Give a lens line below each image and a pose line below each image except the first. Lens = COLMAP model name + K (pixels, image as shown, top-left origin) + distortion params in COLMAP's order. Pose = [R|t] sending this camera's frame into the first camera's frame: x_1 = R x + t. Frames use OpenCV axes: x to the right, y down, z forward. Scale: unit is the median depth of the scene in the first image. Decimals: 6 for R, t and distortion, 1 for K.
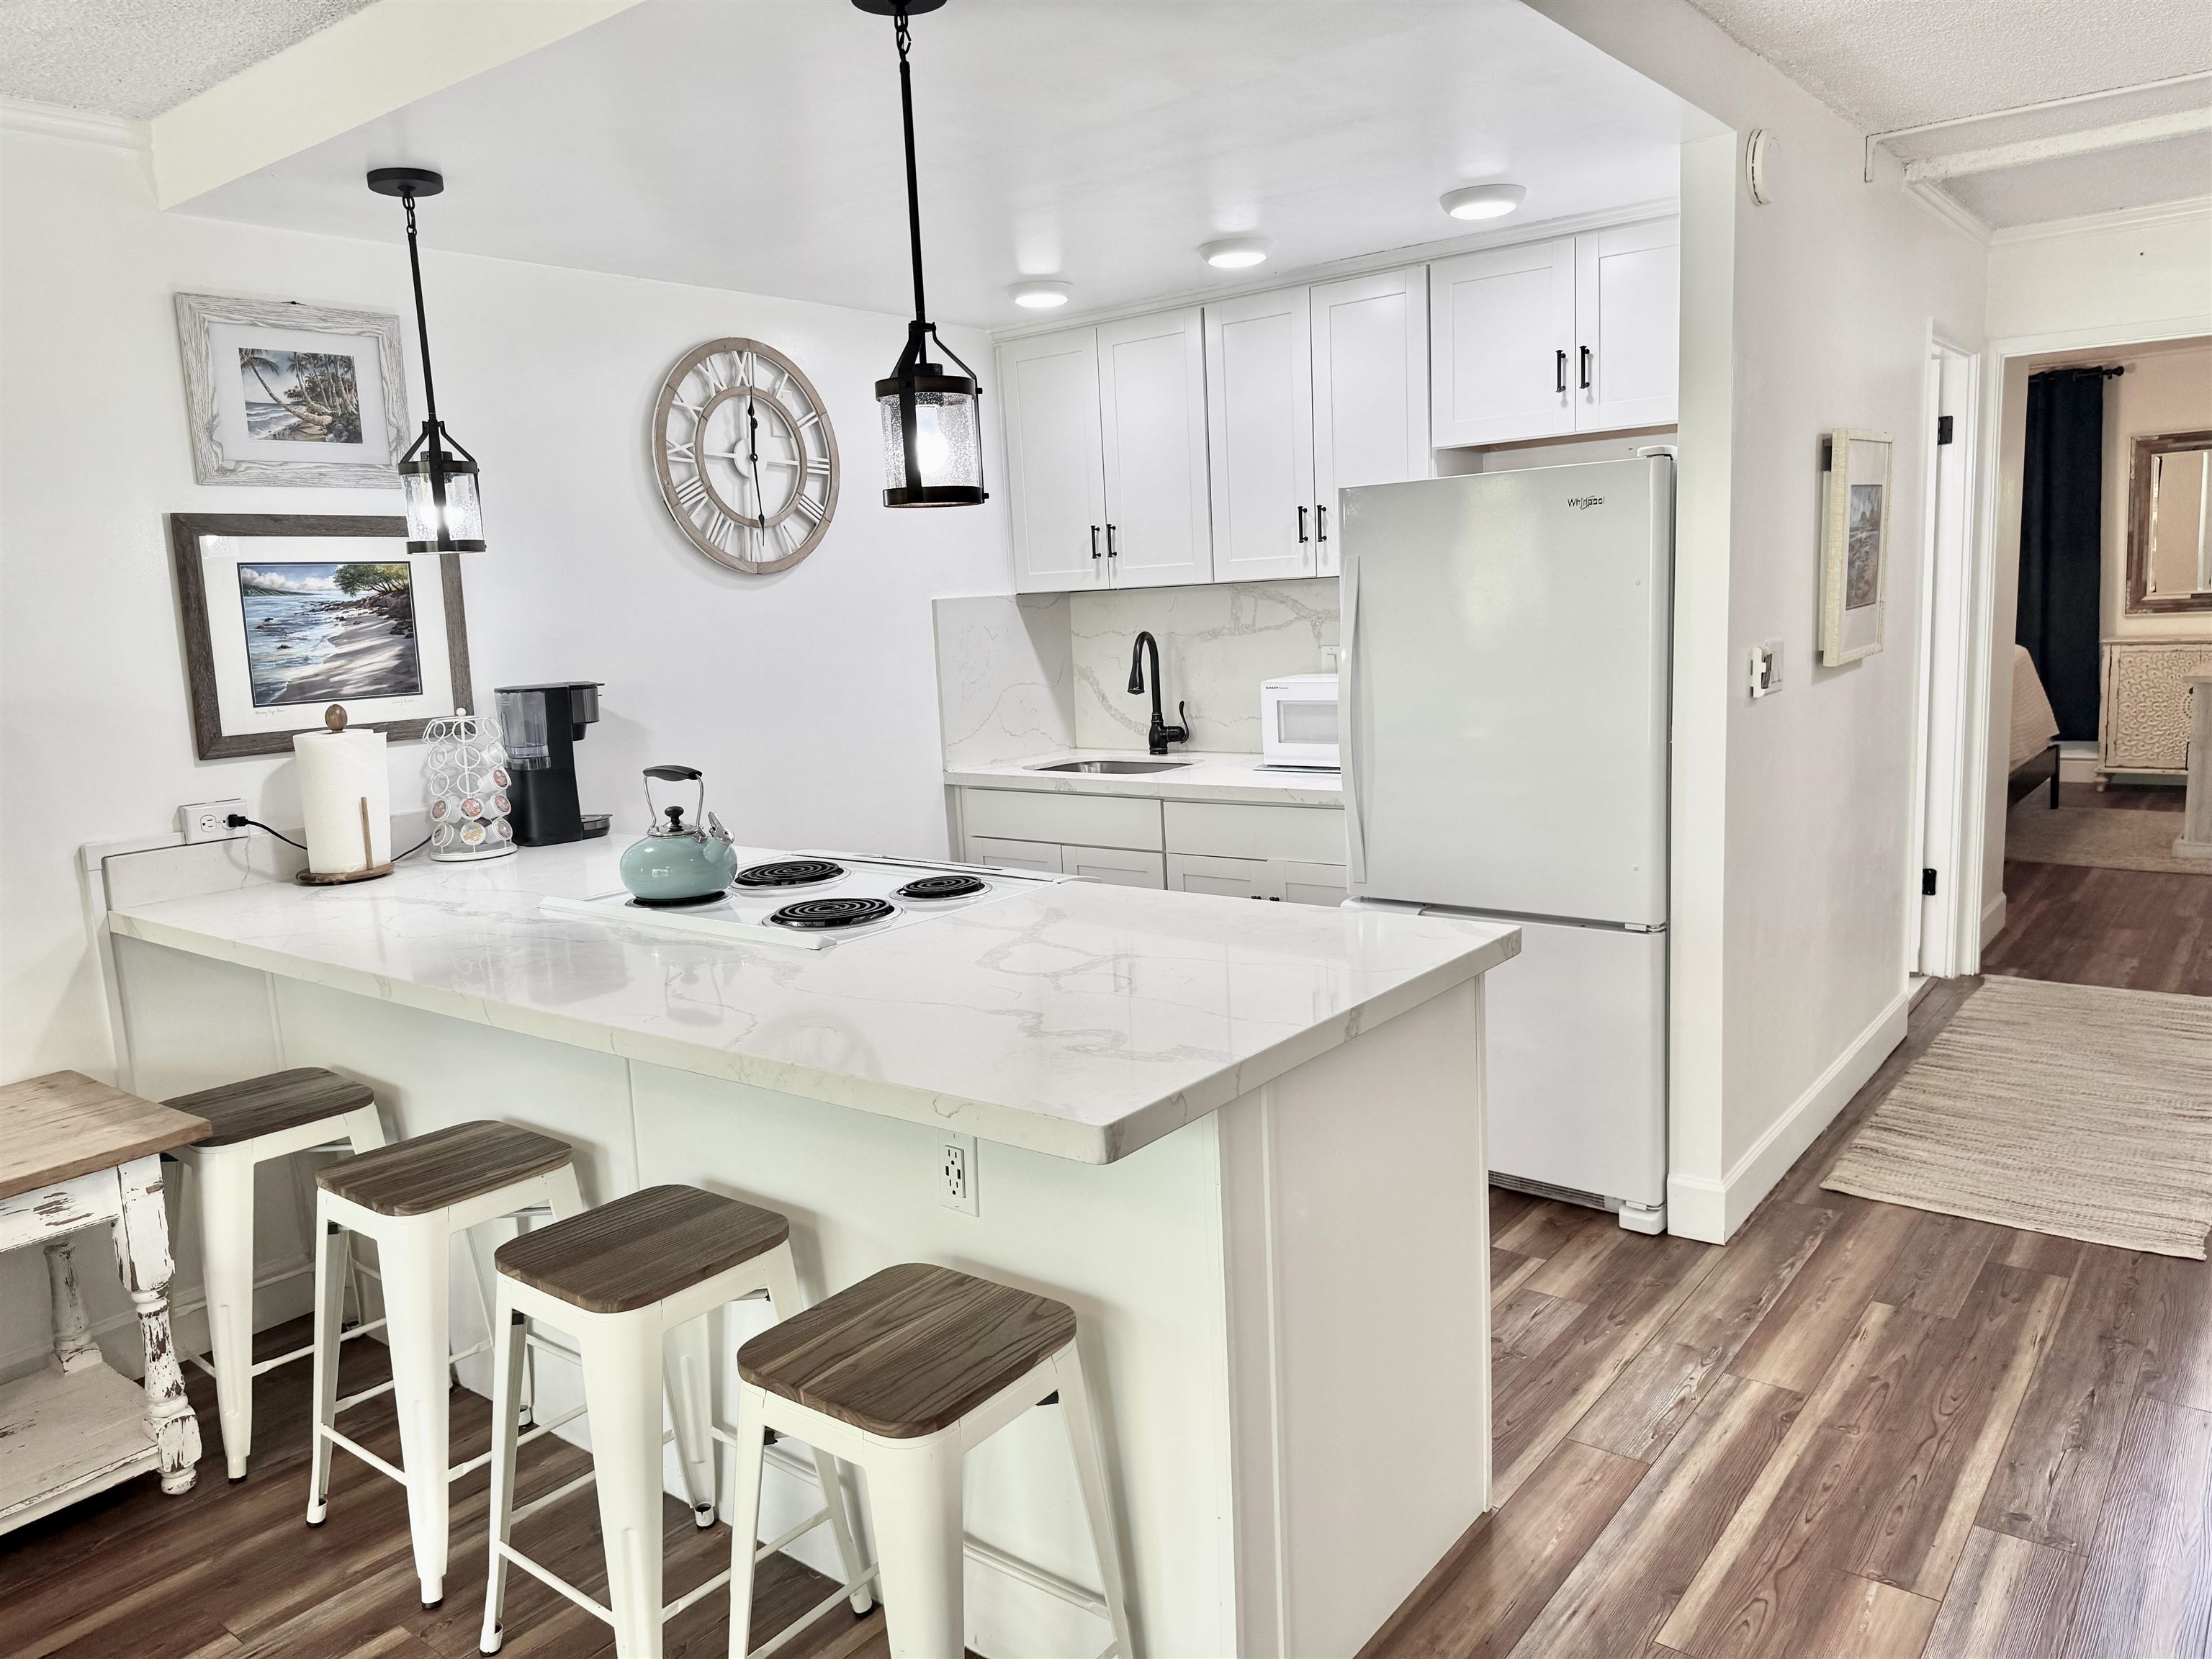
lens RADIAL K [[1458.2, 0, 1108.2], [0, 1458.2, 861.3], [0, 0, 1]] dist [0.005908, -0.050316]
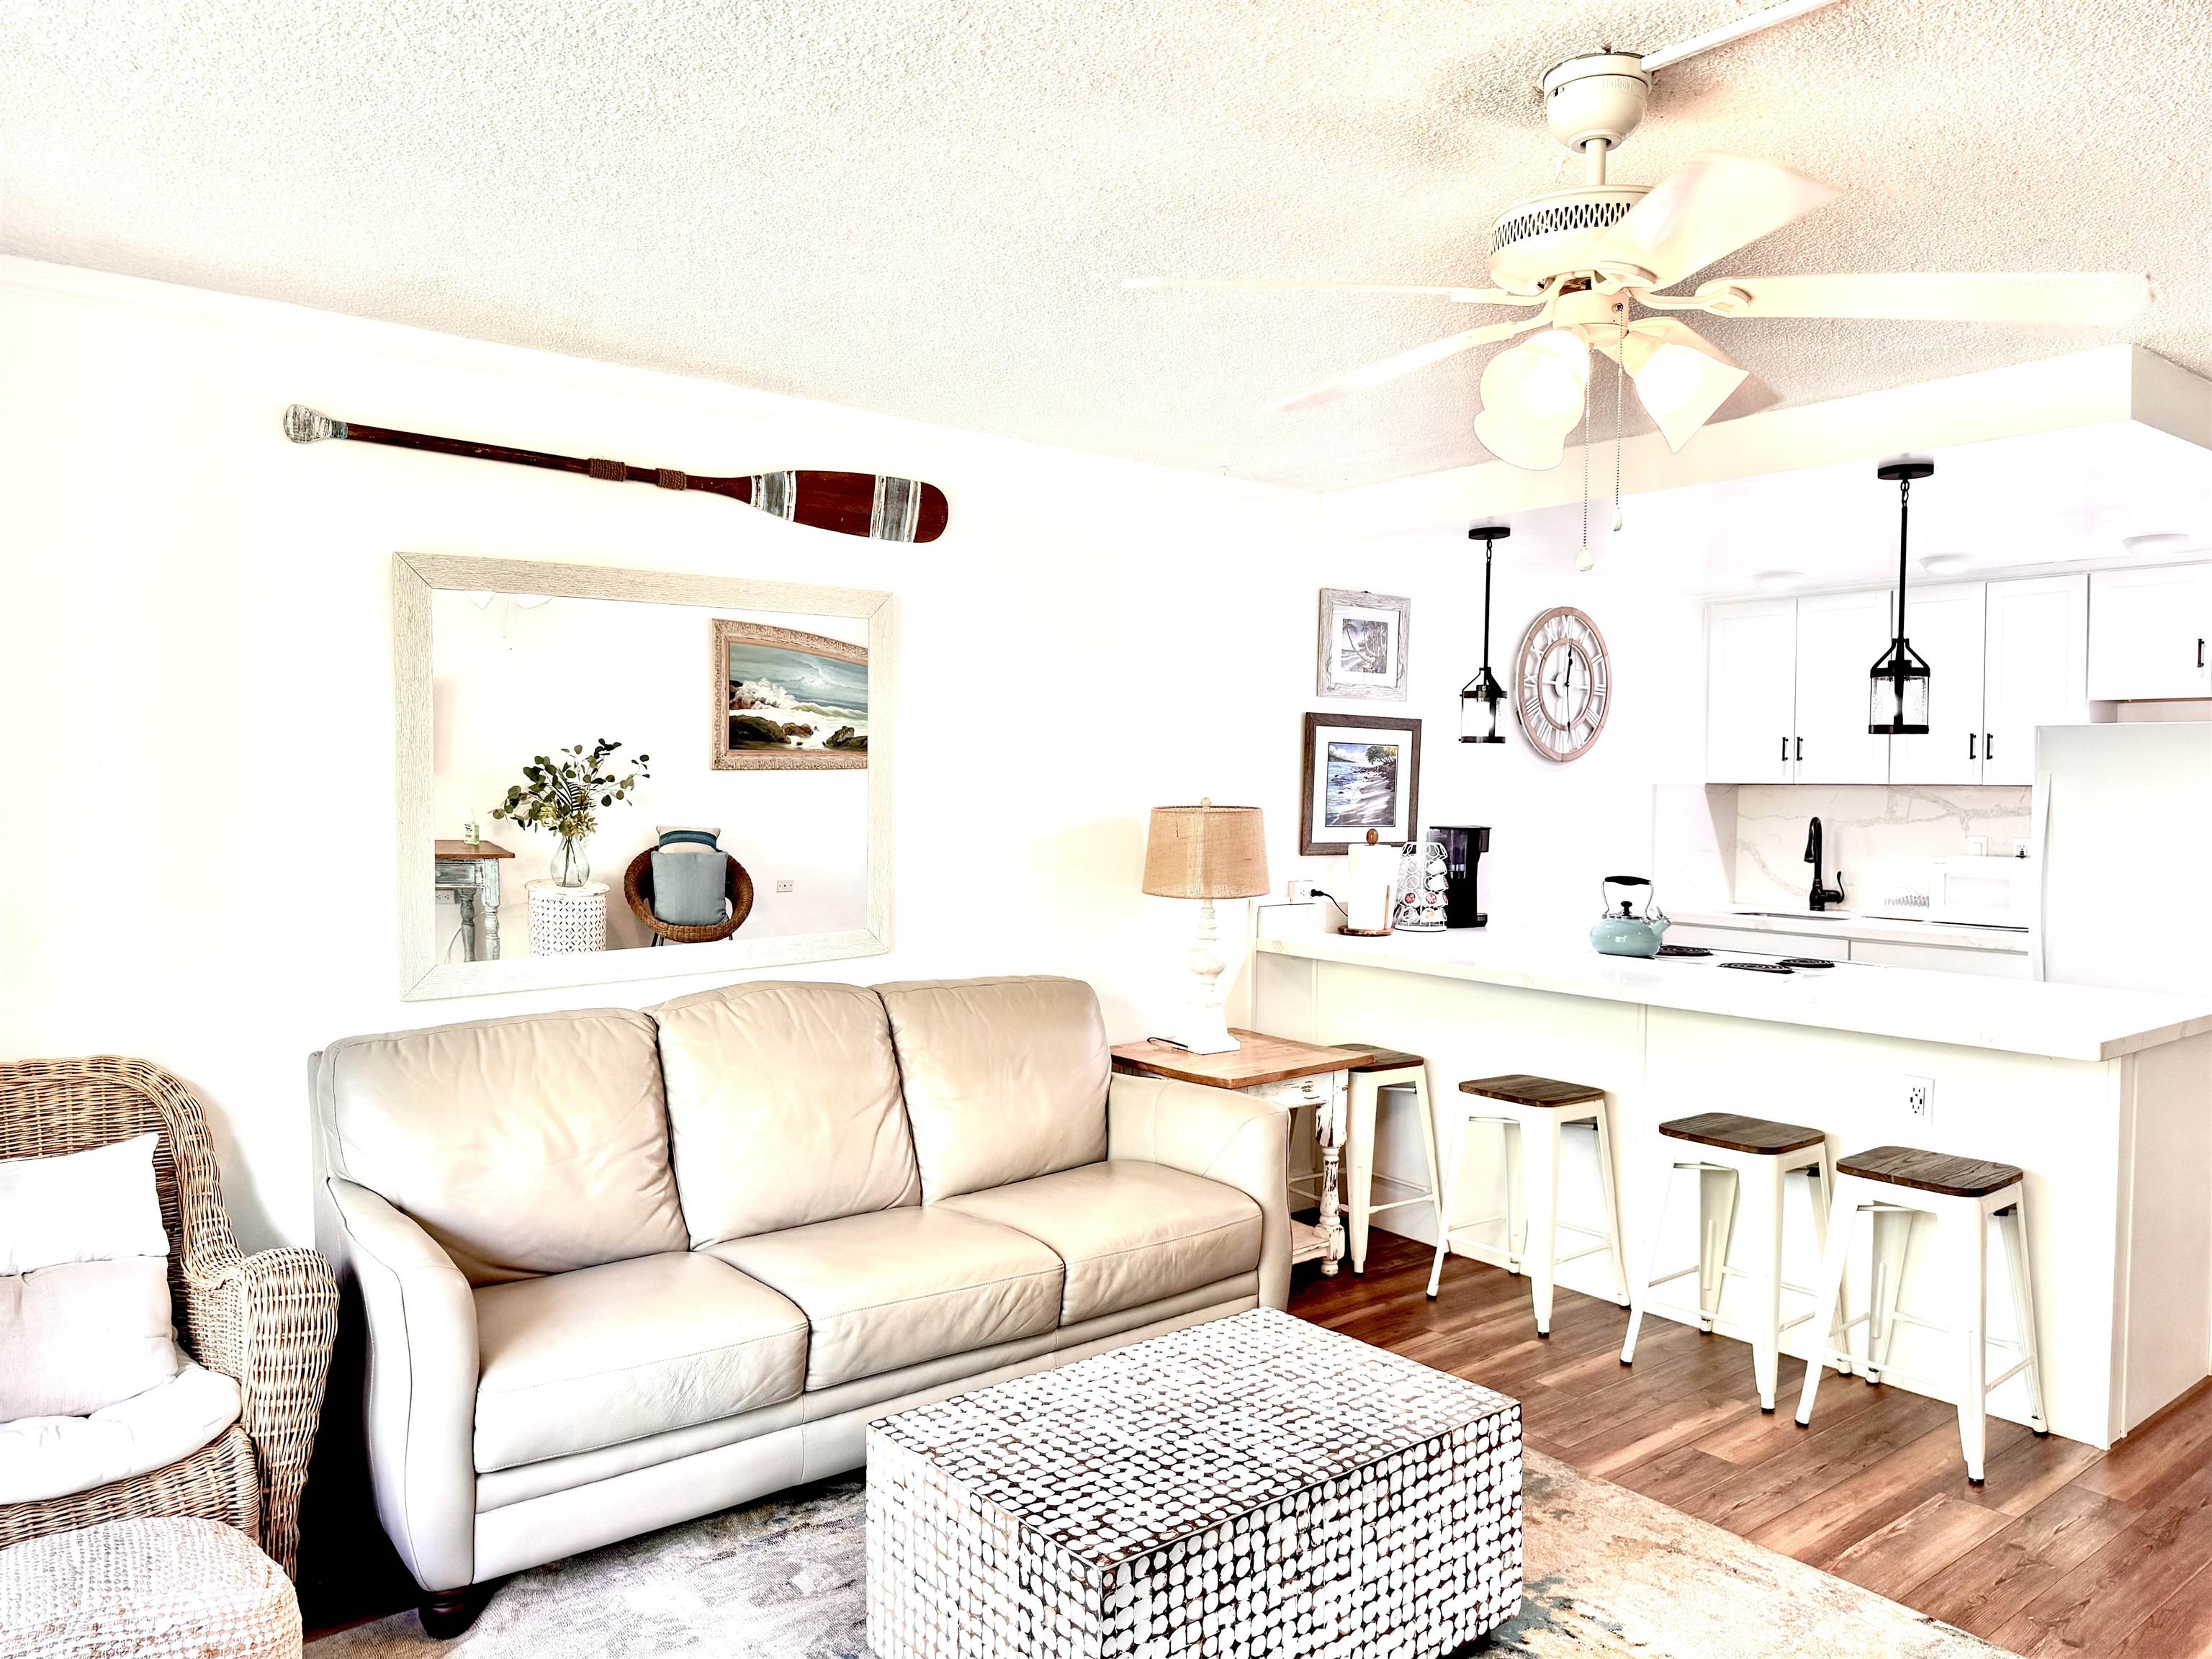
lens RADIAL K [[1421.1, 0, 1106.0], [0, 1421.1, 829.5], [0, 0, 1]] dist [0.022141, -0.002291]
pose [[0.963141, 0.062184, -0.261710, -0.391252], [-0.098521, 0.986857, -0.128090, 0.127591], [0.250305, 0.149153, 0.956609, -0.610965]]
